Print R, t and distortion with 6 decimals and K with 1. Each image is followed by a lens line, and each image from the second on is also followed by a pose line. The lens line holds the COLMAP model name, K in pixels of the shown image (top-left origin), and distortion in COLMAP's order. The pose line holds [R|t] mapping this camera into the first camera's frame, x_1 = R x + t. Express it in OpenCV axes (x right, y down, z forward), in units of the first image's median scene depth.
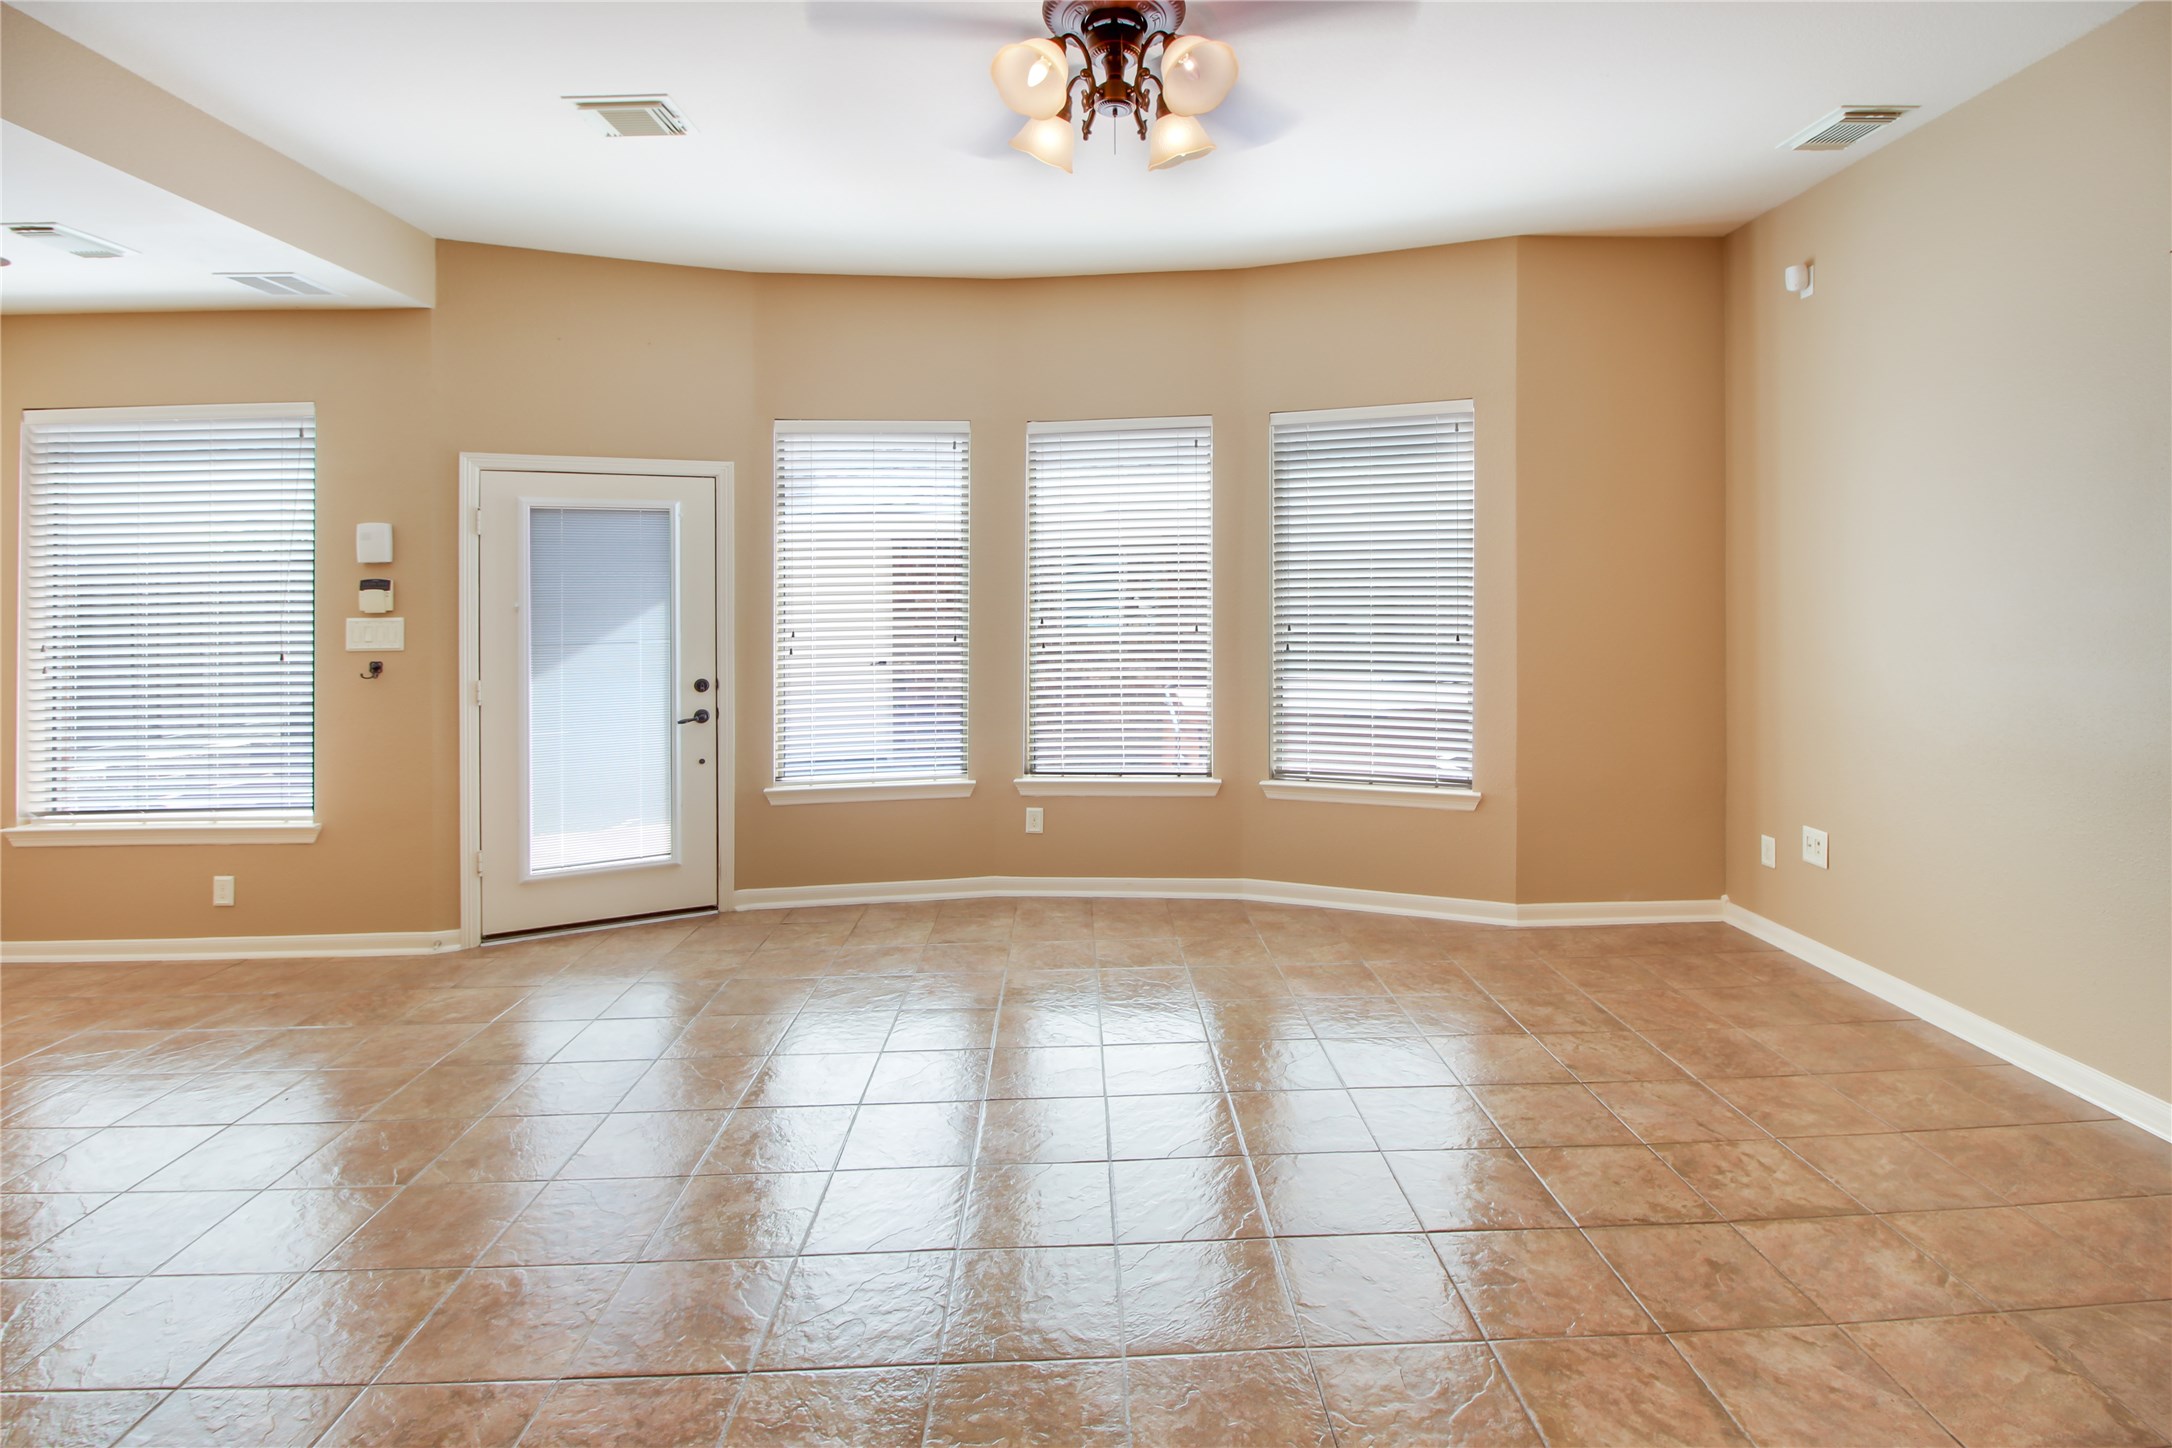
lens RADIAL K [[1061.8, 0, 1124.4], [0, 1061.8, 578.2], [0, 0, 1]] dist [0.002884, -0.010803]
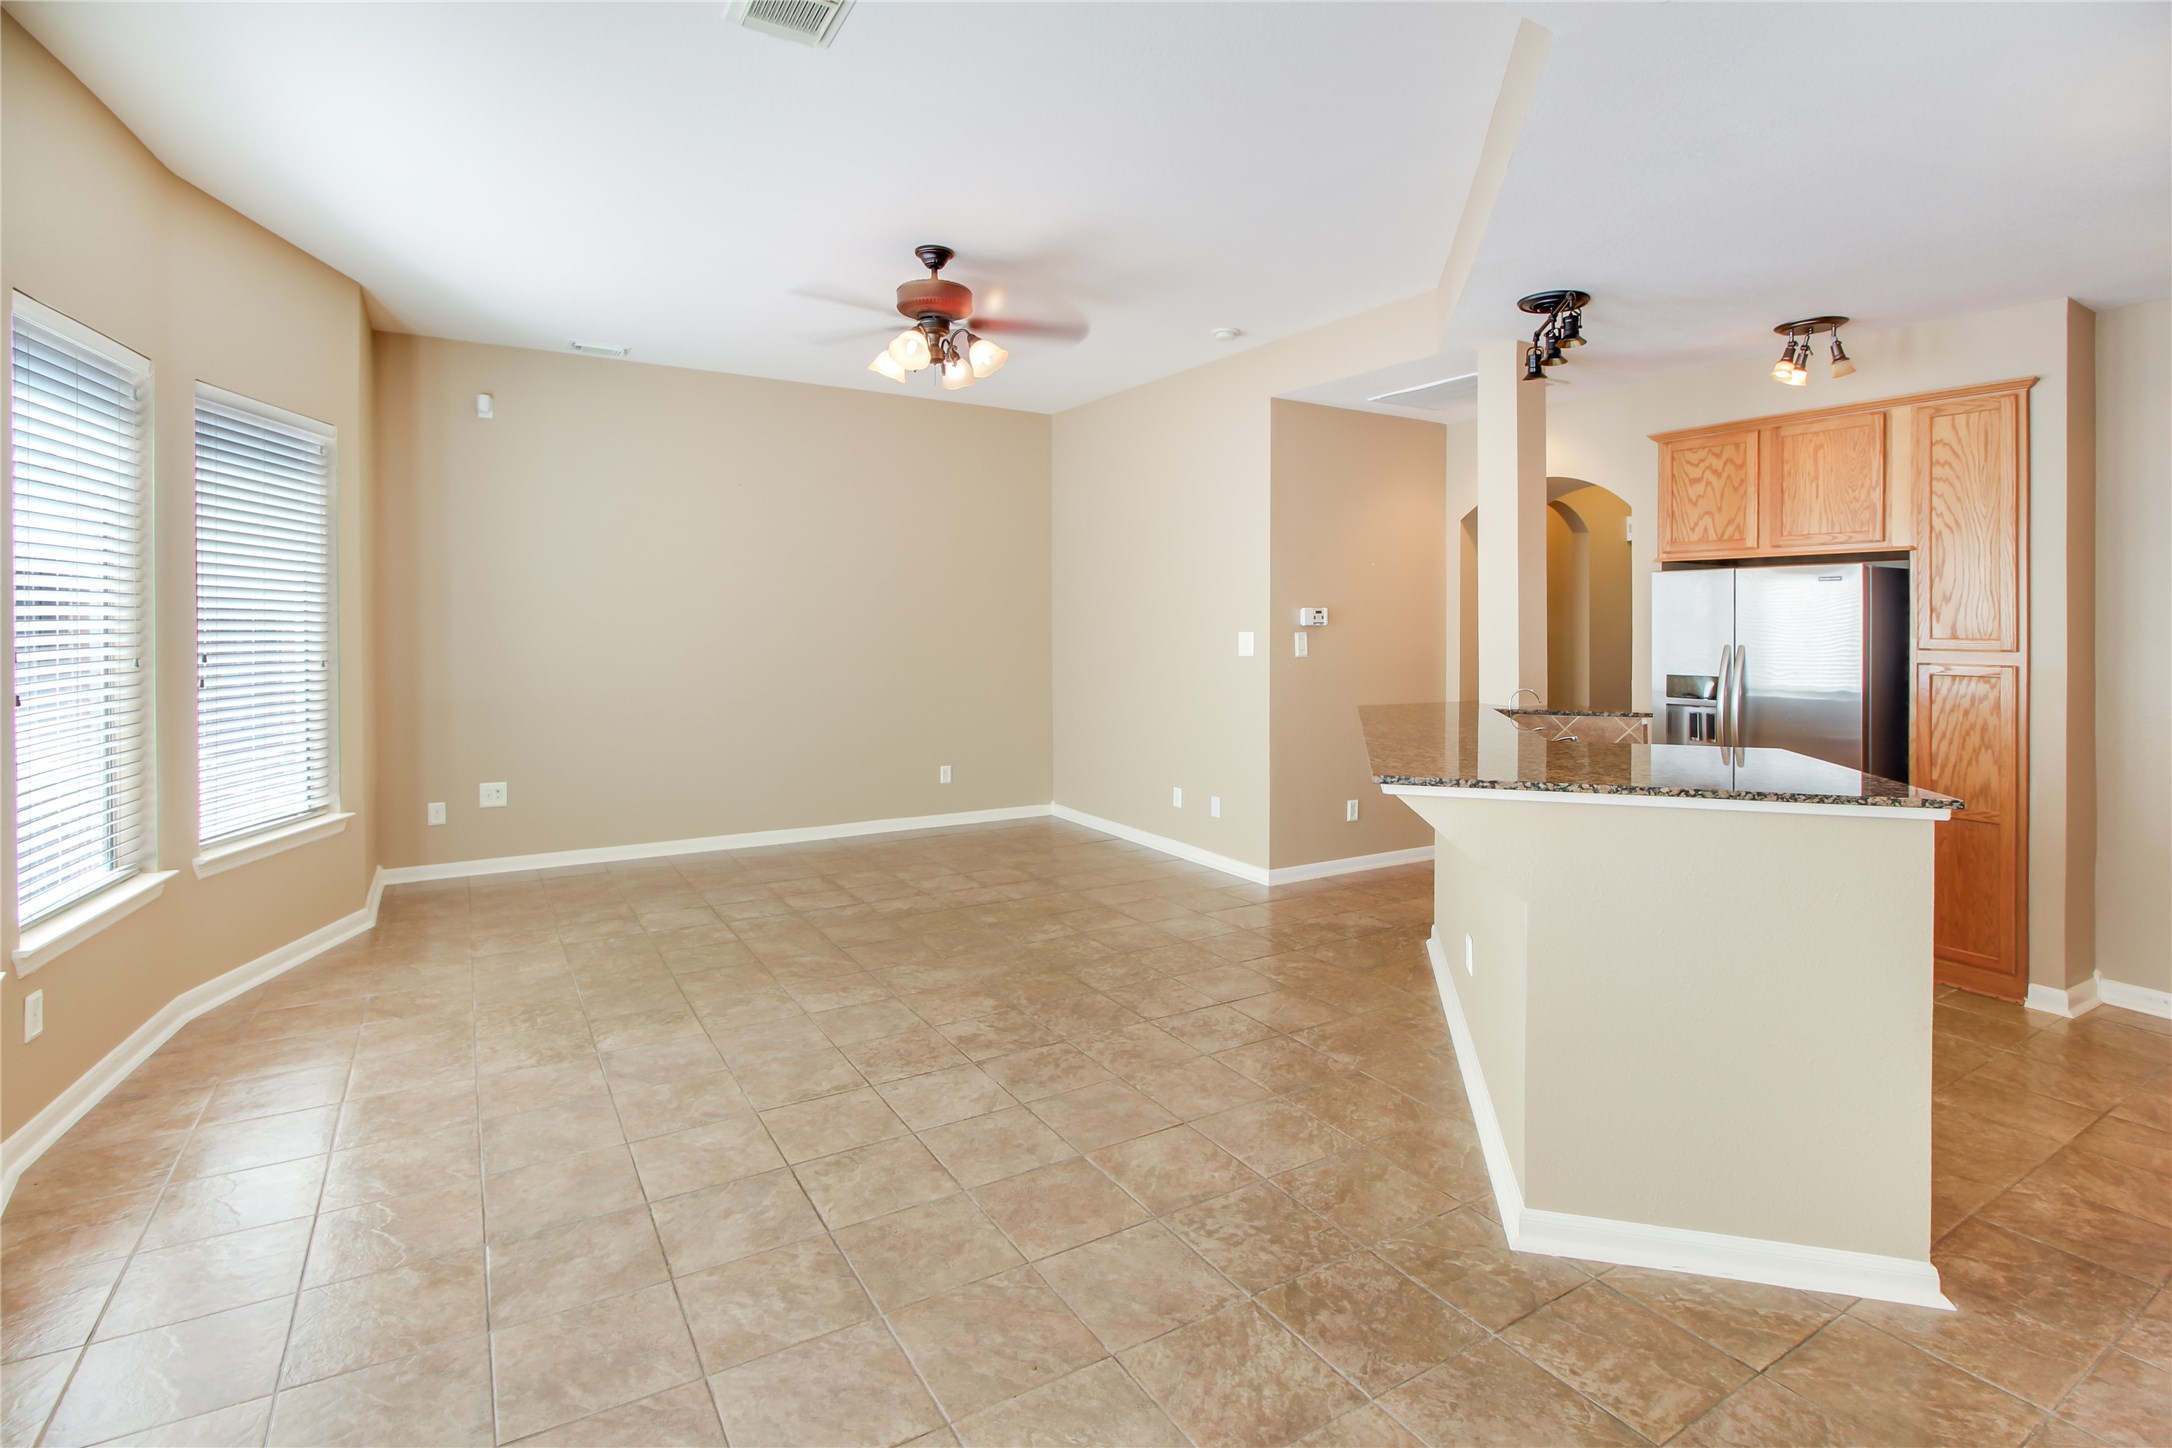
lens RADIAL K [[988.8, 0, 1062.9], [0, 988.8, 722.3], [0, 0, 1]] dist [-0.017411, -0.002035]
pose [[-0.458076, -0.072555, 0.885947, -0.892810], [-0.014855, 0.997149, 0.073982, 0.031616], [-0.888789, 0.020729, -0.457847, 0.860969]]
